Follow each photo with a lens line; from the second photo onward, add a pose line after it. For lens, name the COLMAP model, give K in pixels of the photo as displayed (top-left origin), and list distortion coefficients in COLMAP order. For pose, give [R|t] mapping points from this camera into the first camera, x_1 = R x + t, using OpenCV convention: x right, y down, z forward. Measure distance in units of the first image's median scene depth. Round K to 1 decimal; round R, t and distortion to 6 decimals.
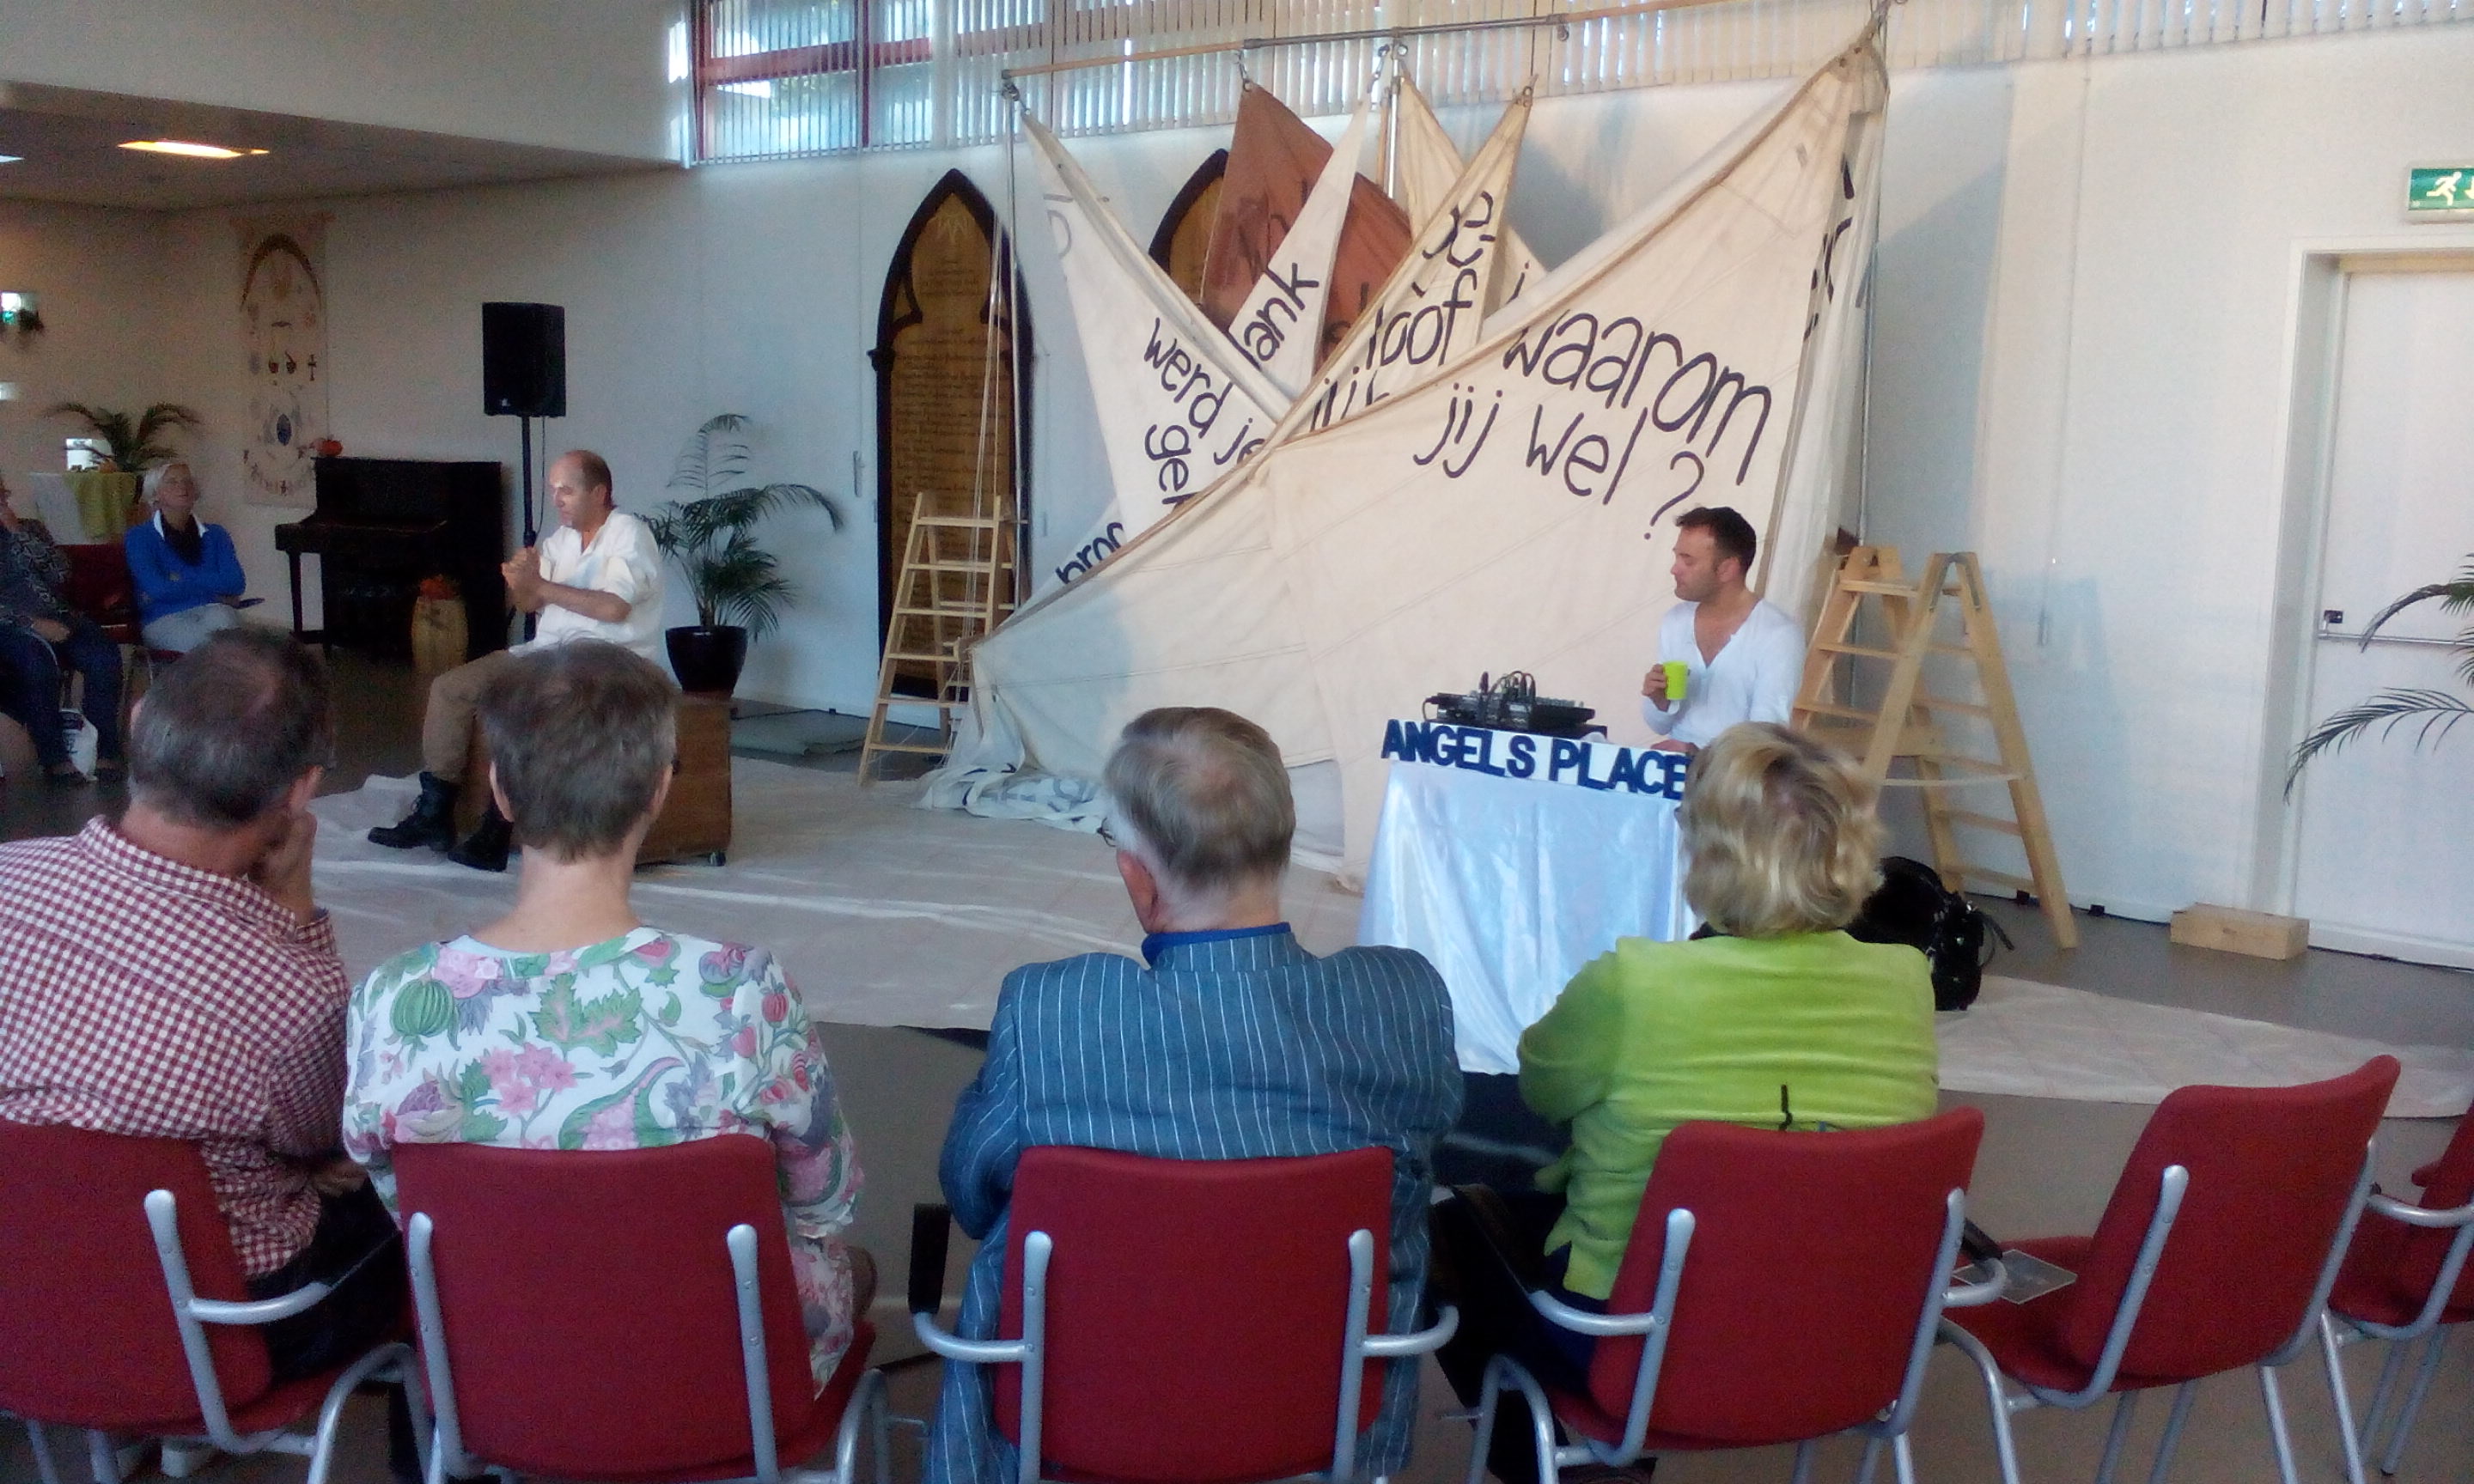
lens RADIAL K [[2345.8, 0, 1294.9], [0, 2345.8, 736.8], [0, 0, 1]] dist [0.095087, -0.224242]
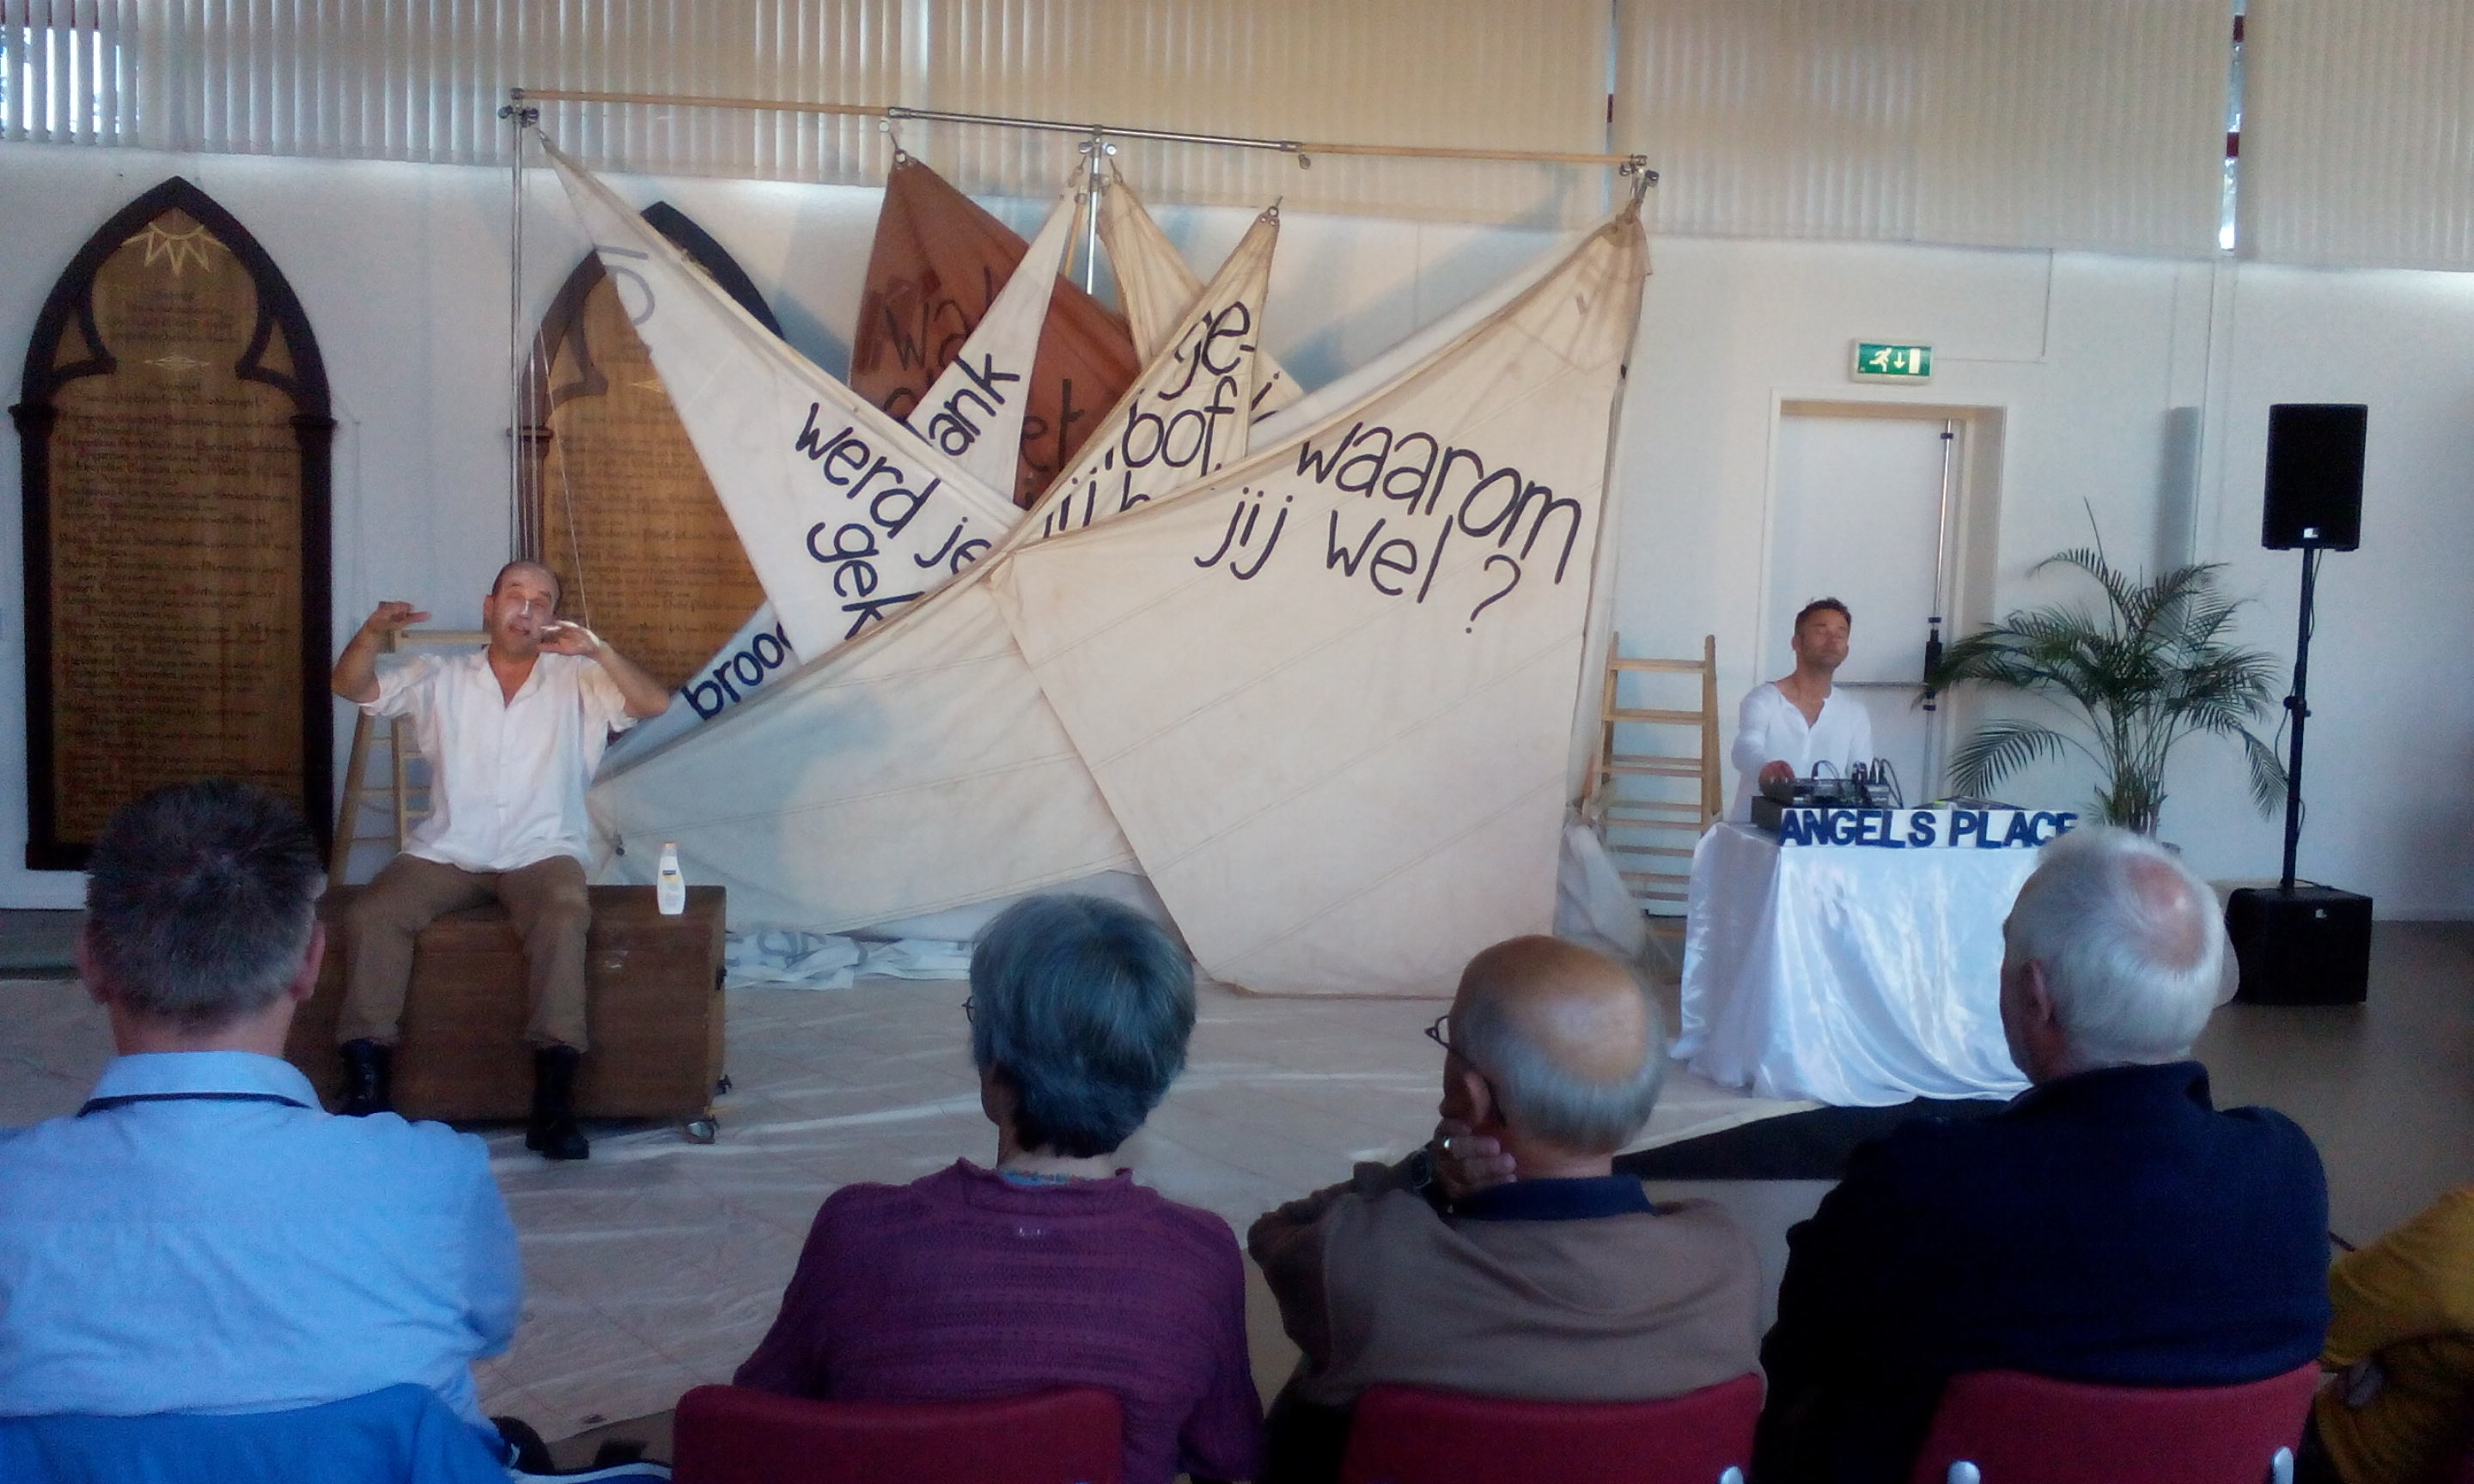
lens RADIAL K [[2345.8, 0, 1294.9], [0, 2345.8, 736.8], [0, 0, 1]] dist [0.095087, -0.224242]
pose [[0.642061, -0.077929, 0.762683, -0.701227], [0.086419, 0.995837, 0.029001, -0.069258], [-0.761767, 0.047290, 0.646122, 0.322733]]
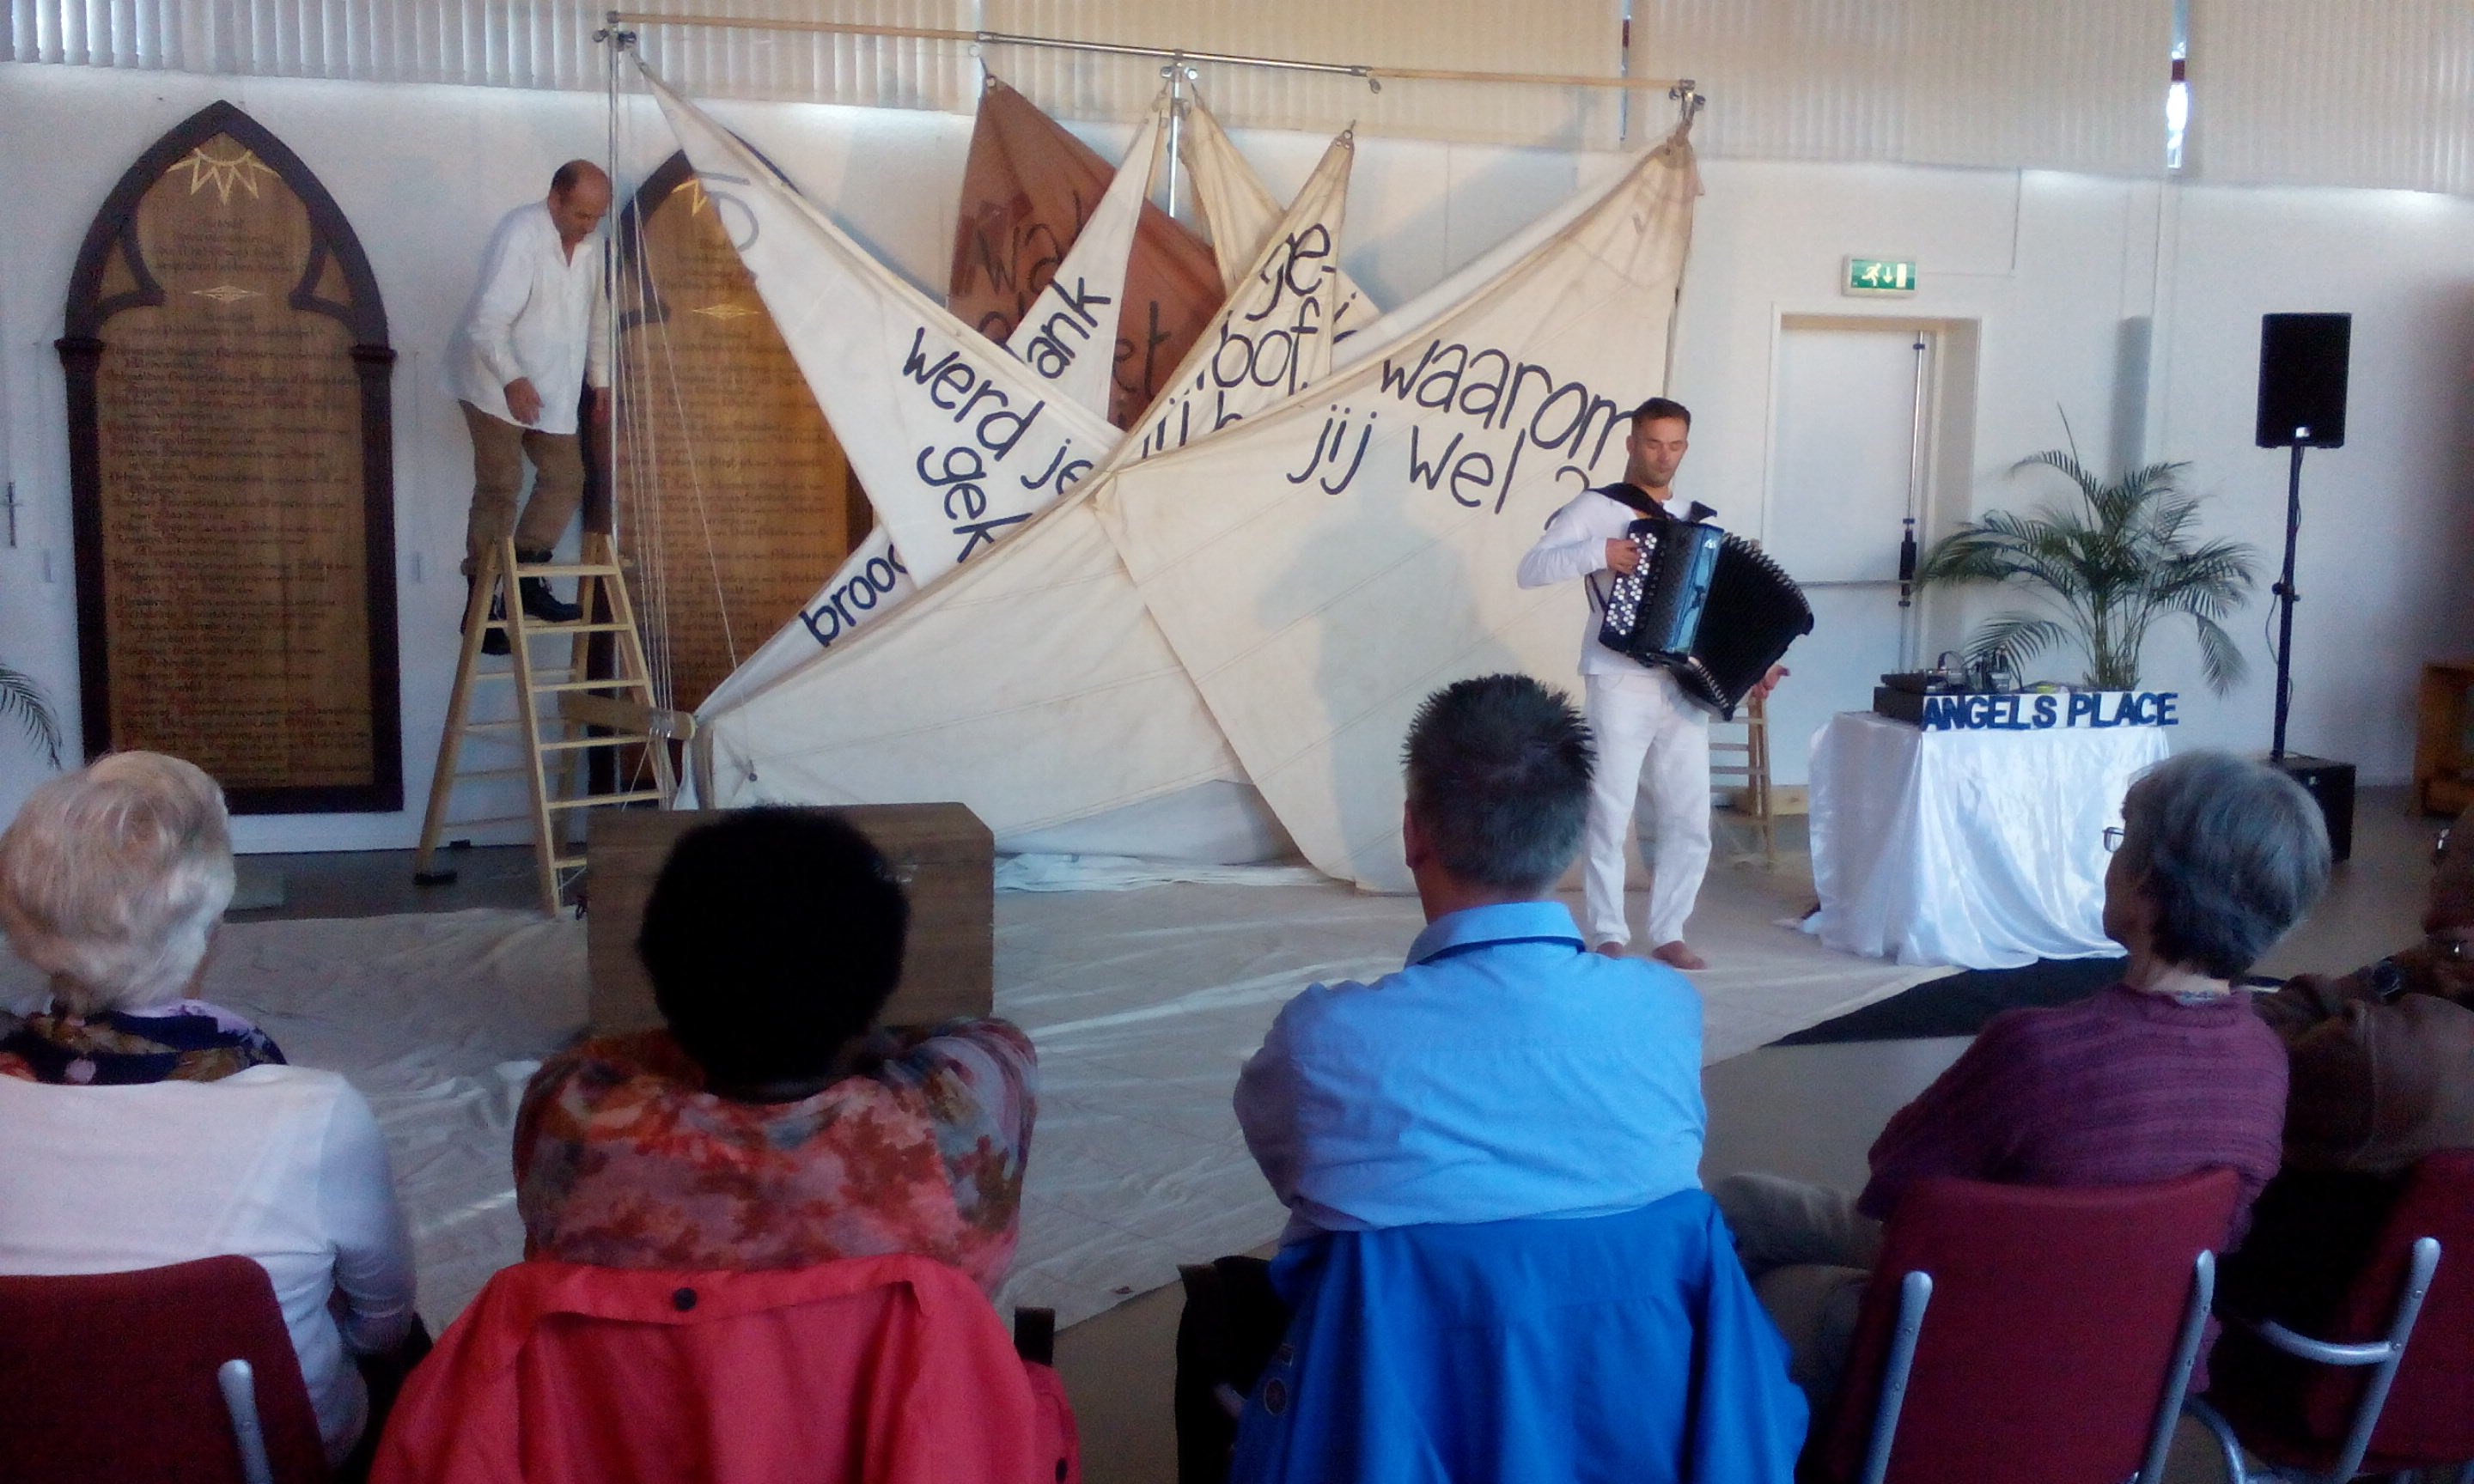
lens RADIAL K [[2345.8, 0, 1294.9], [0, 2345.8, 736.8], [0, 0, 1]] dist [0.095087, -0.224242]
pose [[0.539685, -0.123826, 0.832711, -0.833270], [0.110195, 0.991004, 0.075946, -0.083999], [-0.834624, 0.050774, 0.548475, 0.436944]]
